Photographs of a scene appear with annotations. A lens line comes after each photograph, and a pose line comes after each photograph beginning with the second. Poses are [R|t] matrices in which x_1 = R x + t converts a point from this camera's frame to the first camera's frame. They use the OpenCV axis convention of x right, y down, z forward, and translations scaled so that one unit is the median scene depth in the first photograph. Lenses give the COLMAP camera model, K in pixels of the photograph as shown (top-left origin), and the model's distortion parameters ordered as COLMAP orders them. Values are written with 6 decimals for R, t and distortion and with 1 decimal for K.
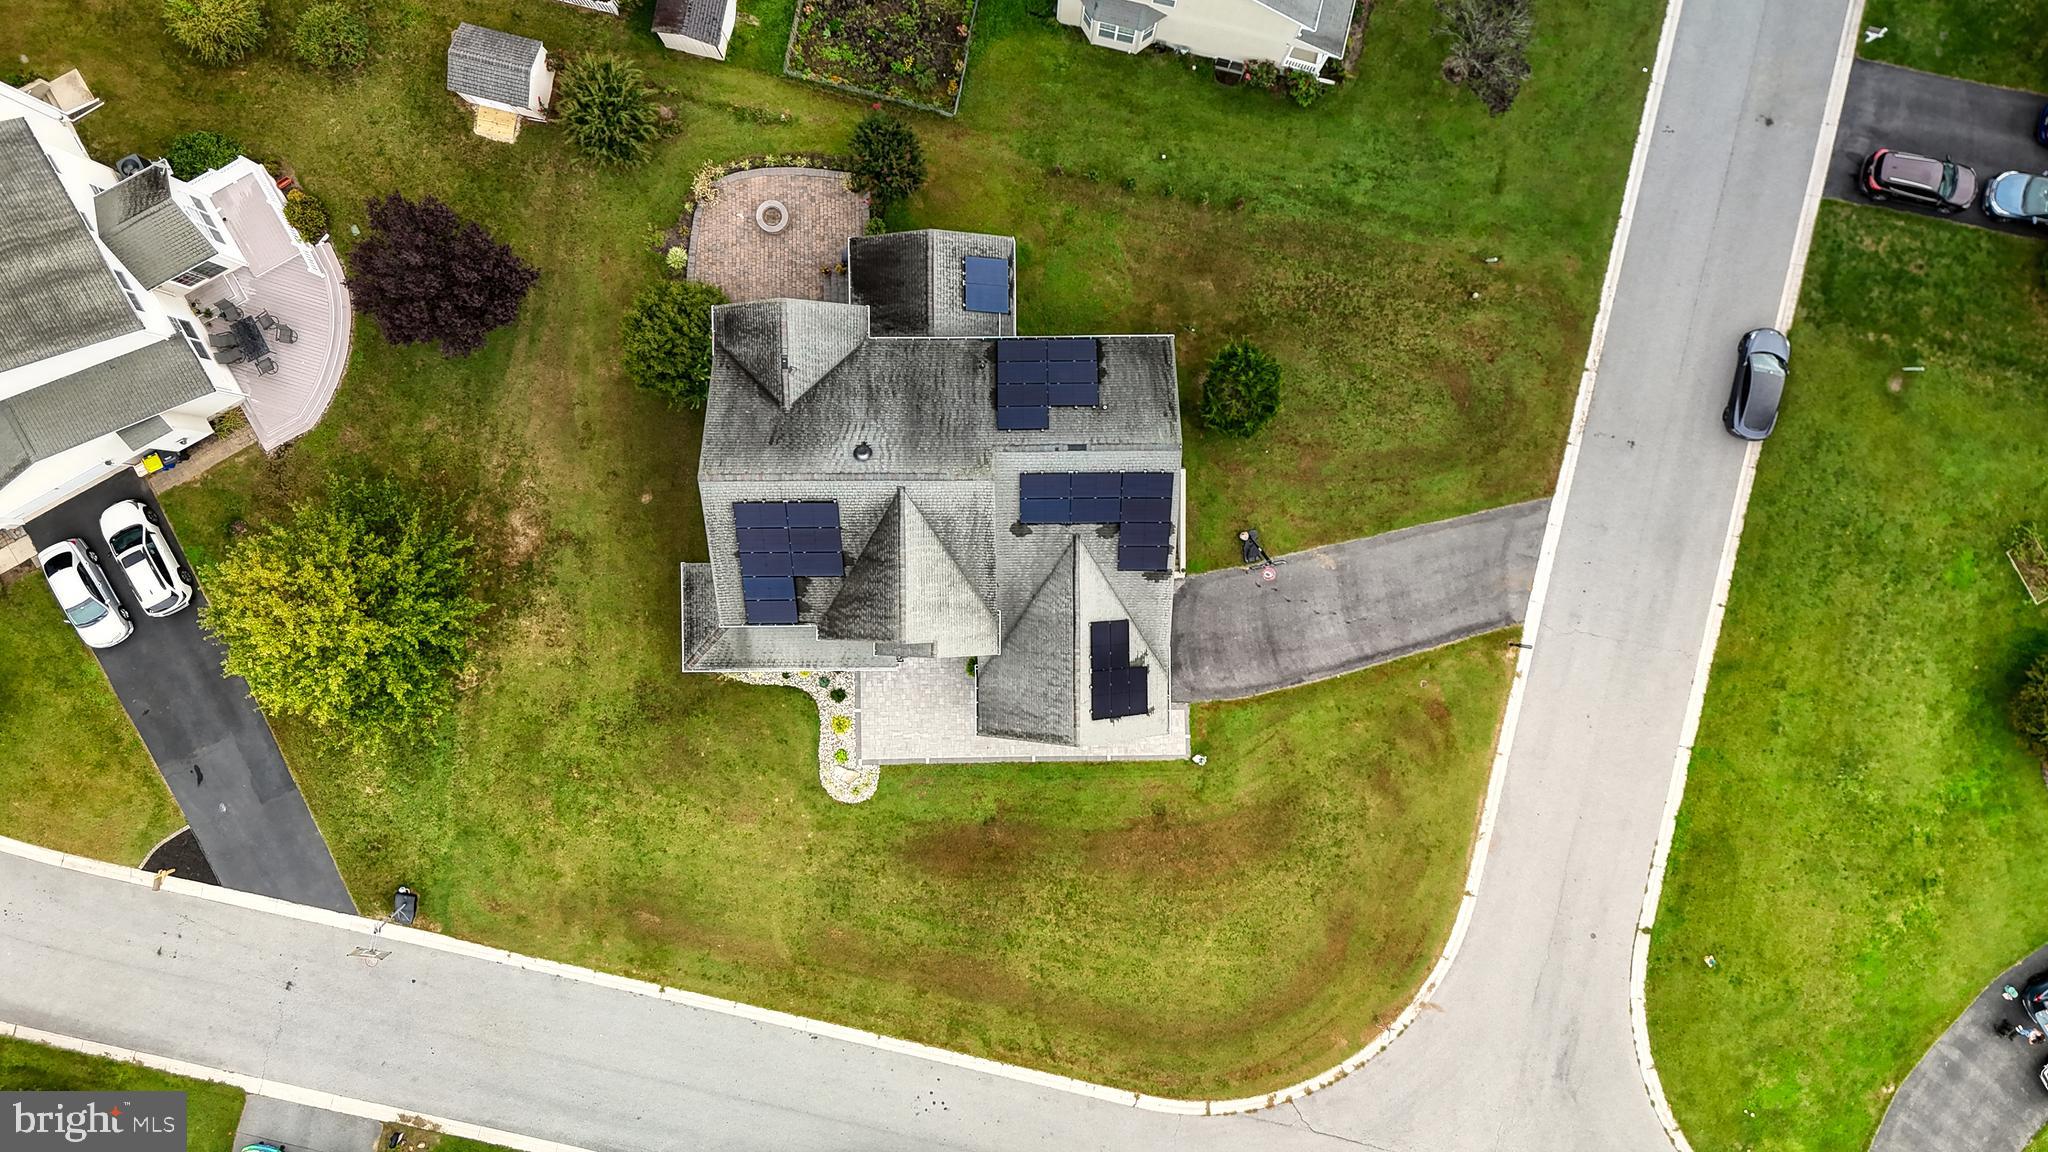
lens RADIAL K [[1507.3, 0, 1022.2], [0, 1507.3, 575.5], [0, 0, 1]] dist [0.079009, -0.084620]
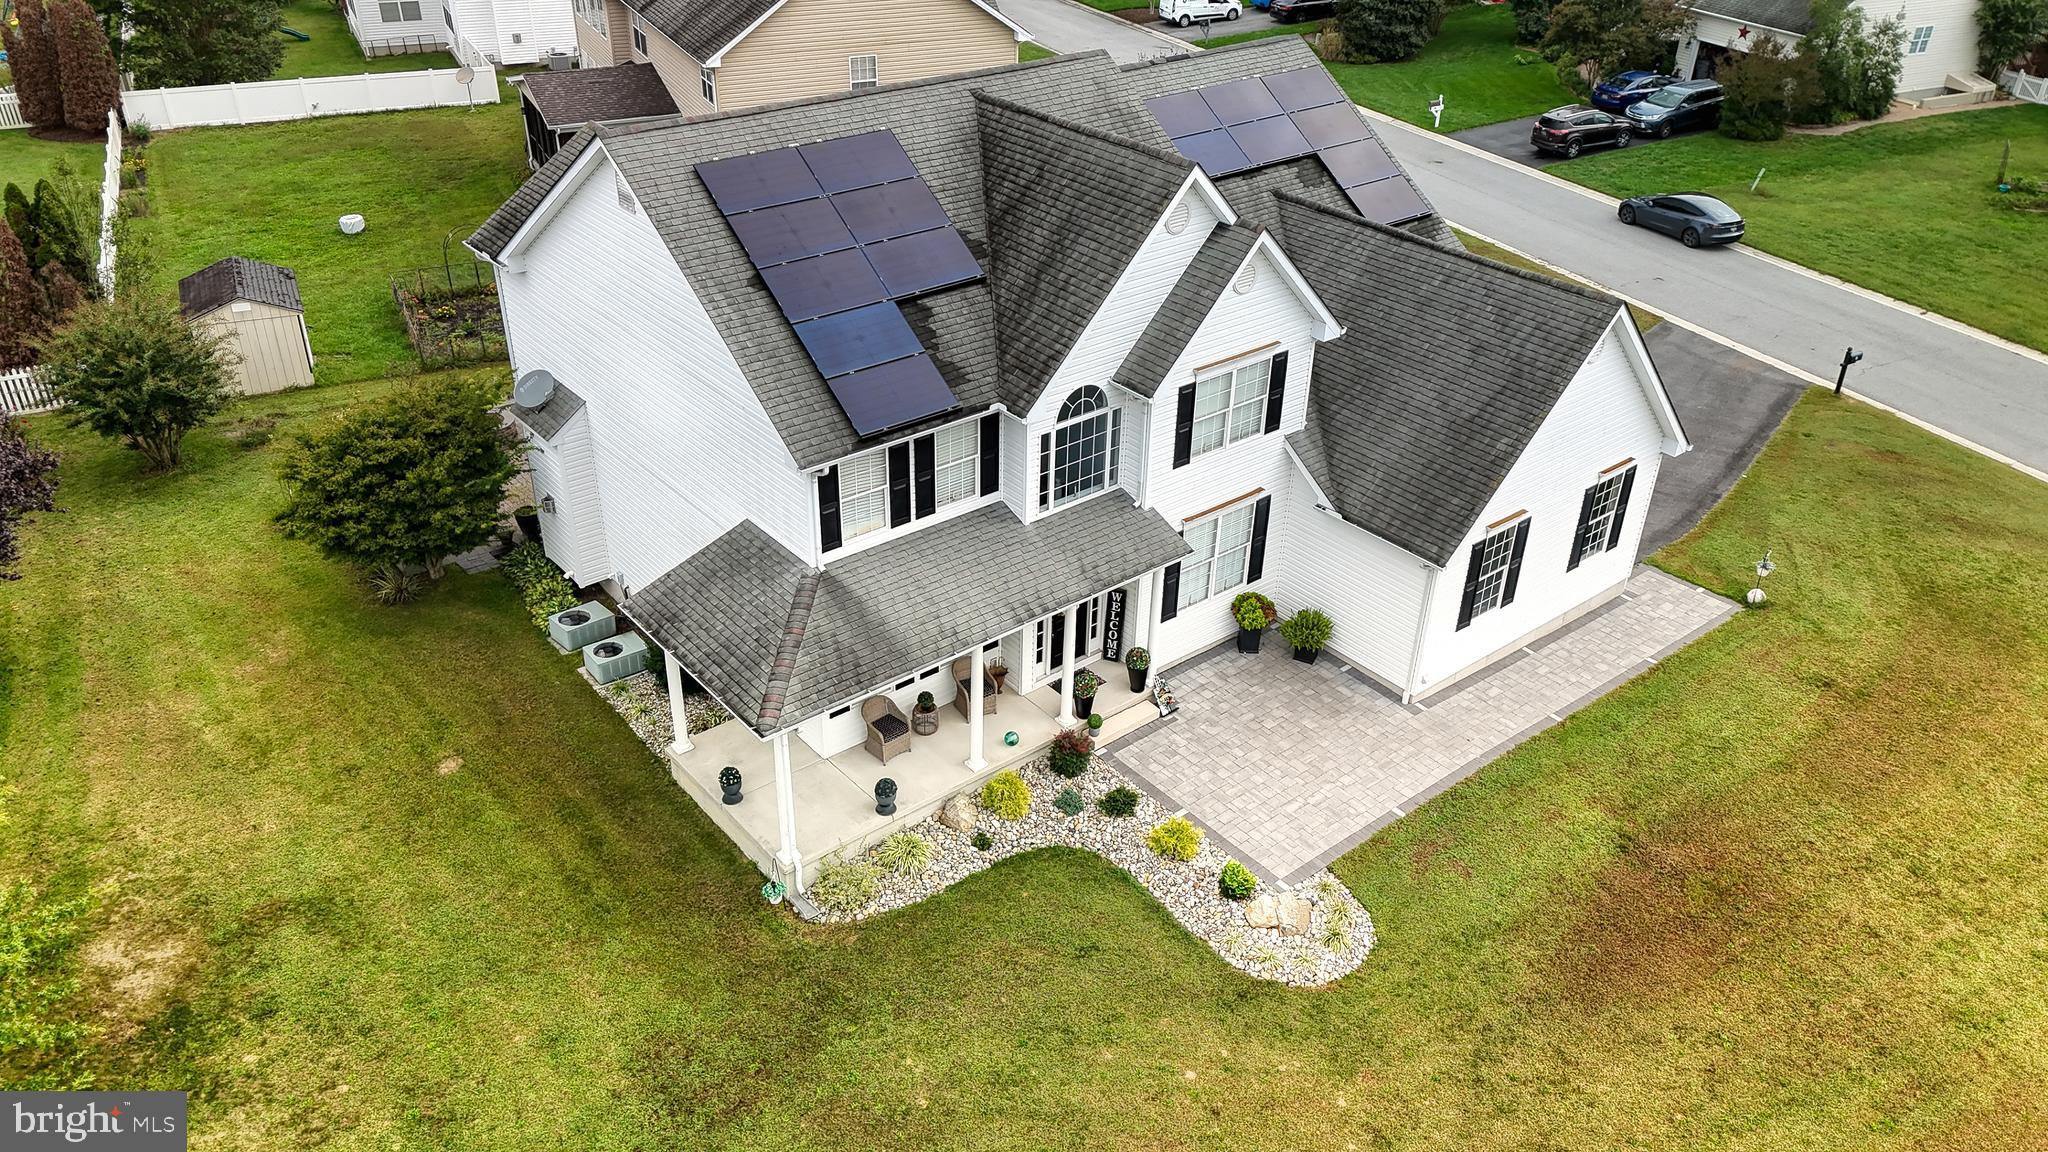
lens RADIAL K [[1507.3, 0, 1020.2], [0, 1507.3, 567.5], [0, 0, 1]] dist [0.079009, -0.084620]
pose [[0.781502, -0.313535, 0.539399, -0.331205], [0.623866, 0.402145, -0.670127, 0.299020], [-0.006808, 0.860218, 0.509881, 0.738708]]
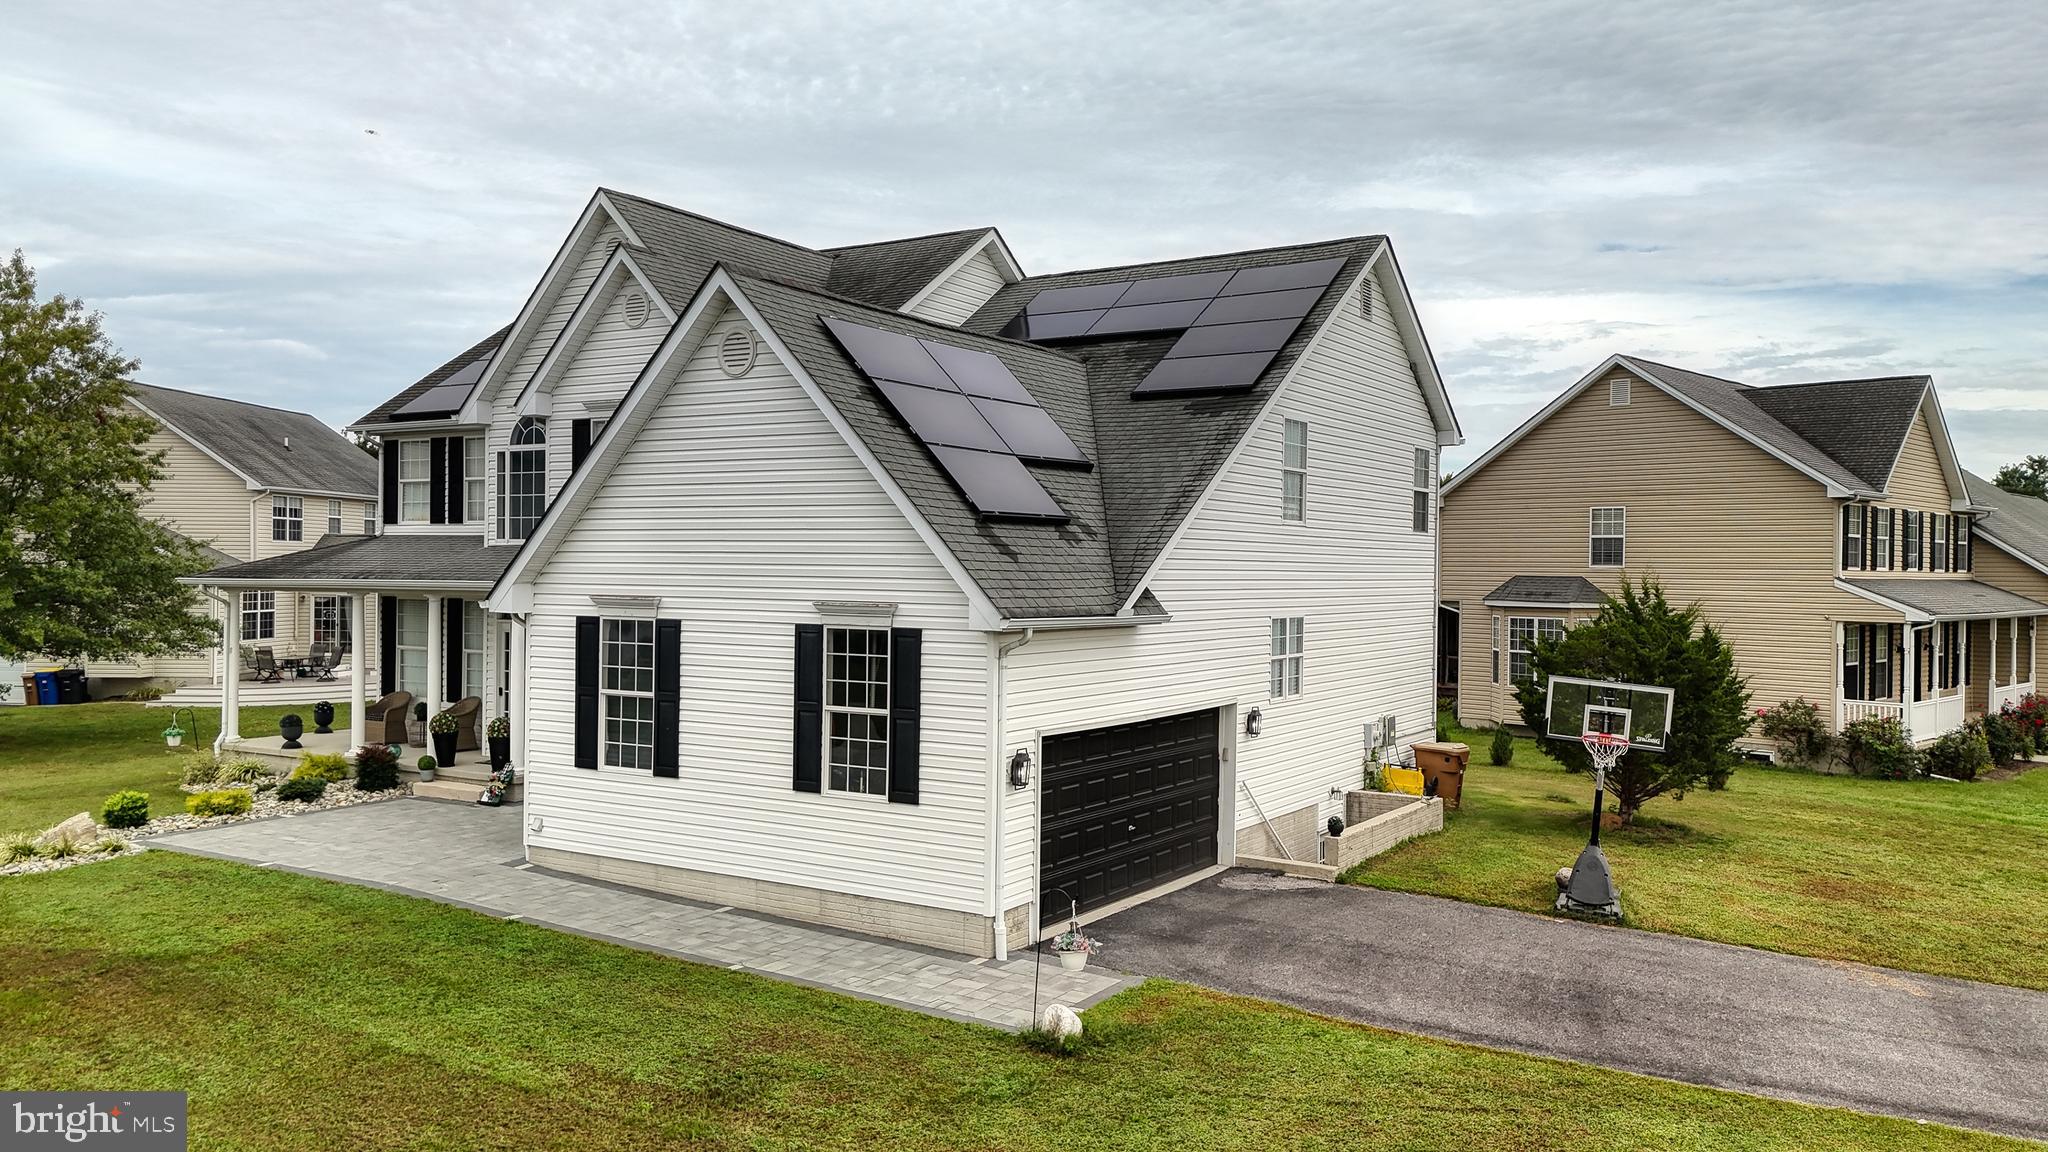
lens RADIAL K [[1507.3, 0, 1028.3], [0, 1507.3, 584.6], [0, 0, 1]] dist [0.079009, -0.084620]
pose [[0.843644, 0.009663, -0.536816, 0.218167], [-0.536742, -0.009329, -0.843695, 0.291848], [-0.013161, 0.999910, -0.002683, 0.938170]]
